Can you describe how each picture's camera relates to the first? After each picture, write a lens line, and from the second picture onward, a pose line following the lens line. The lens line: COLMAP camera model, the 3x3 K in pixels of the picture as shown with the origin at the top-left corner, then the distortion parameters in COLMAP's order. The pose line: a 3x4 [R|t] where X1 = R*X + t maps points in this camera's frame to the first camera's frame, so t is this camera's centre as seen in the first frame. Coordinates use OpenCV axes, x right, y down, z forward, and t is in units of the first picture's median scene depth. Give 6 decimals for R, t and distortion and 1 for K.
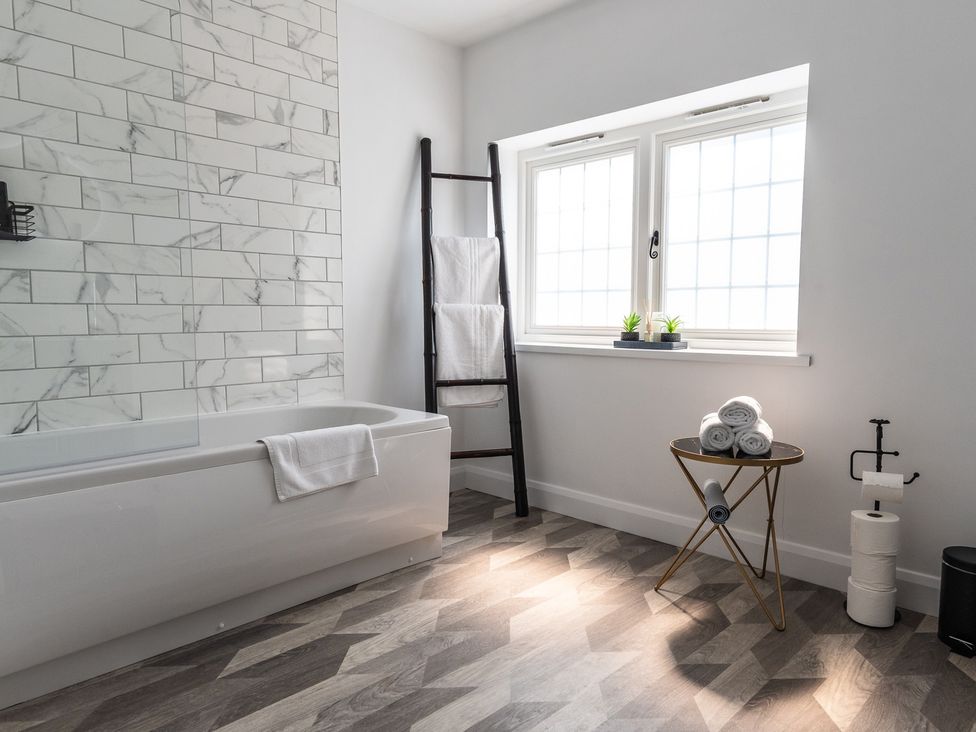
lens RADIAL K [[641.2, 0, 489.2], [0, 641.2, 368.2], [0, 0, 1]] dist [0.018282, -0.010861]
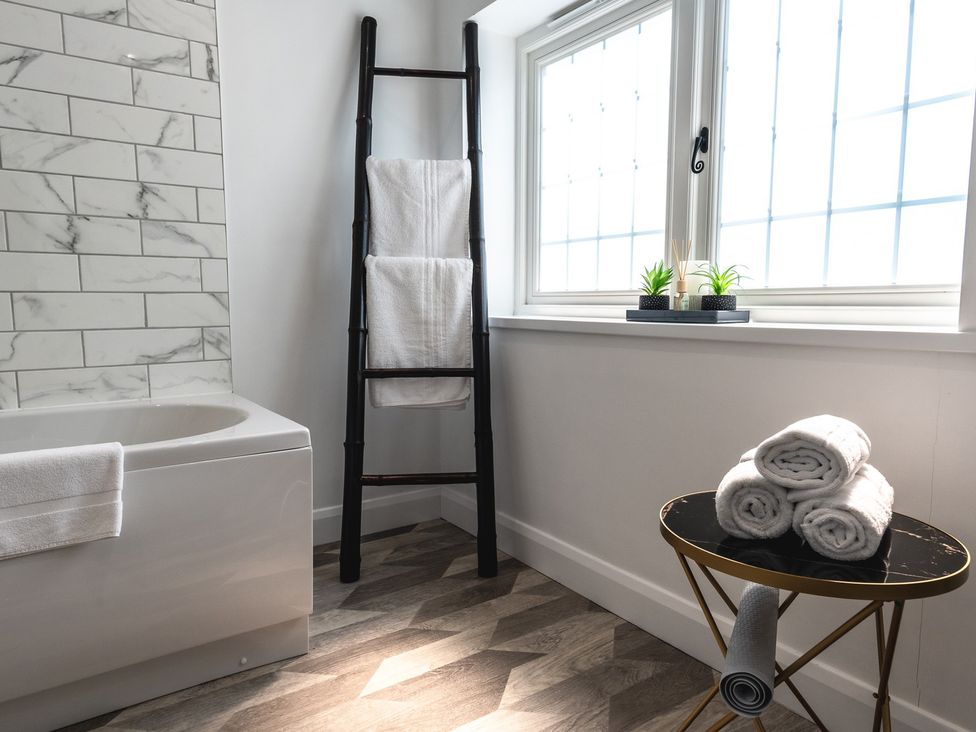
lens RADIAL K [[641.2, 0, 486.4], [0, 641.2, 368.0], [0, 0, 1]] dist [0.018282, -0.010861]
pose [[0.982522, 0.018183, -0.185256, 0.183388], [-0.014513, 0.999671, 0.021145, 0.002076], [0.185580, -0.018087, 0.982463, 0.381550]]
